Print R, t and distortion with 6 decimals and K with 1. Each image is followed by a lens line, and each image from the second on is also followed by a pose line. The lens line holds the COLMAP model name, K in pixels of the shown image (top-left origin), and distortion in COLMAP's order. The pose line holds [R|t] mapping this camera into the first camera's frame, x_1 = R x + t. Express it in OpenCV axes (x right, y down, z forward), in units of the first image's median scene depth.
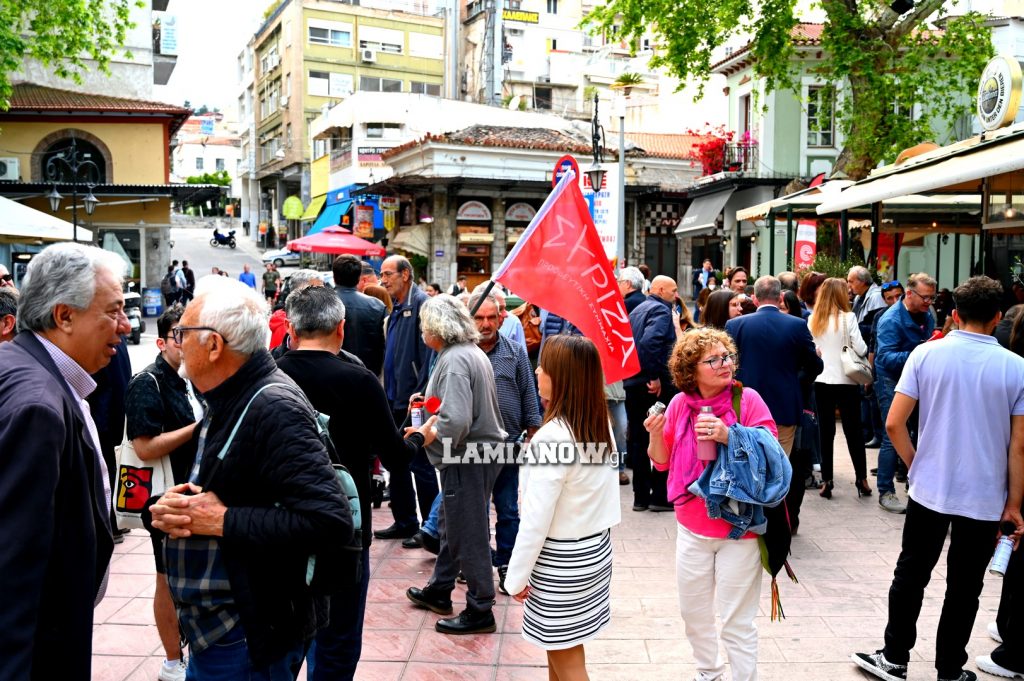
lens RADIAL K [[1795.5, 0, 512.0], [0, 1795.5, 340.5], [0, 0, 1]] dist [-0.022259, 0.082646]
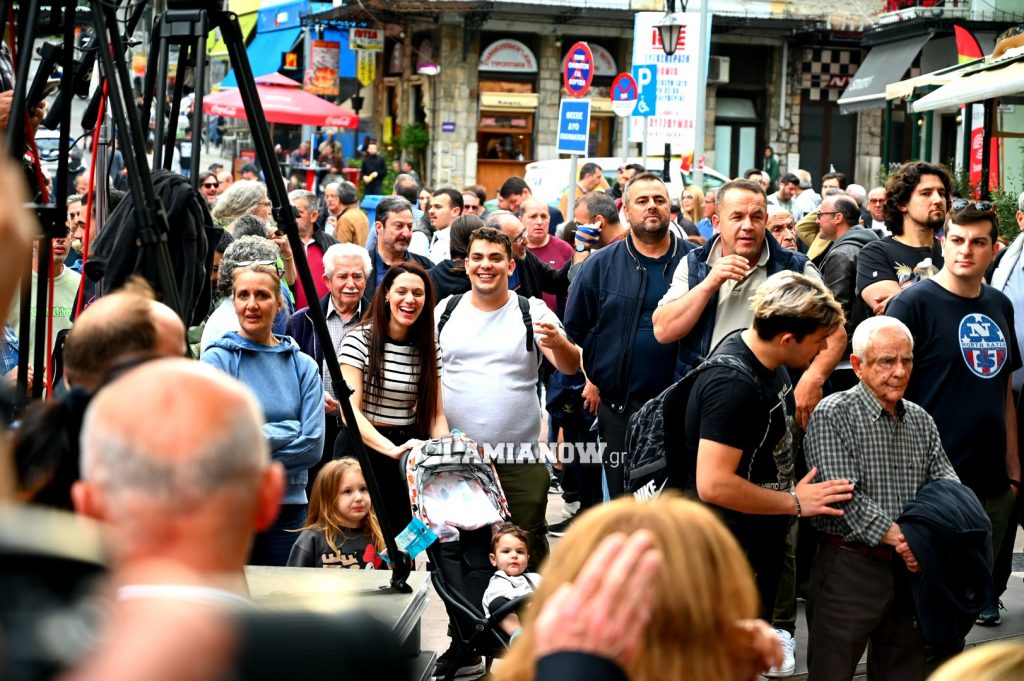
lens RADIAL K [[2088.3, 0, 512.0], [0, 2088.3, 340.5], [0, 0, 1]] dist [0.000350, 0.068579]
pose [[0.999641, 0.026675, 0.002707, -0.019384], [-0.026760, 0.998880, 0.039015, -0.004886], [-0.001663, -0.039074, 0.999235, 0.303193]]
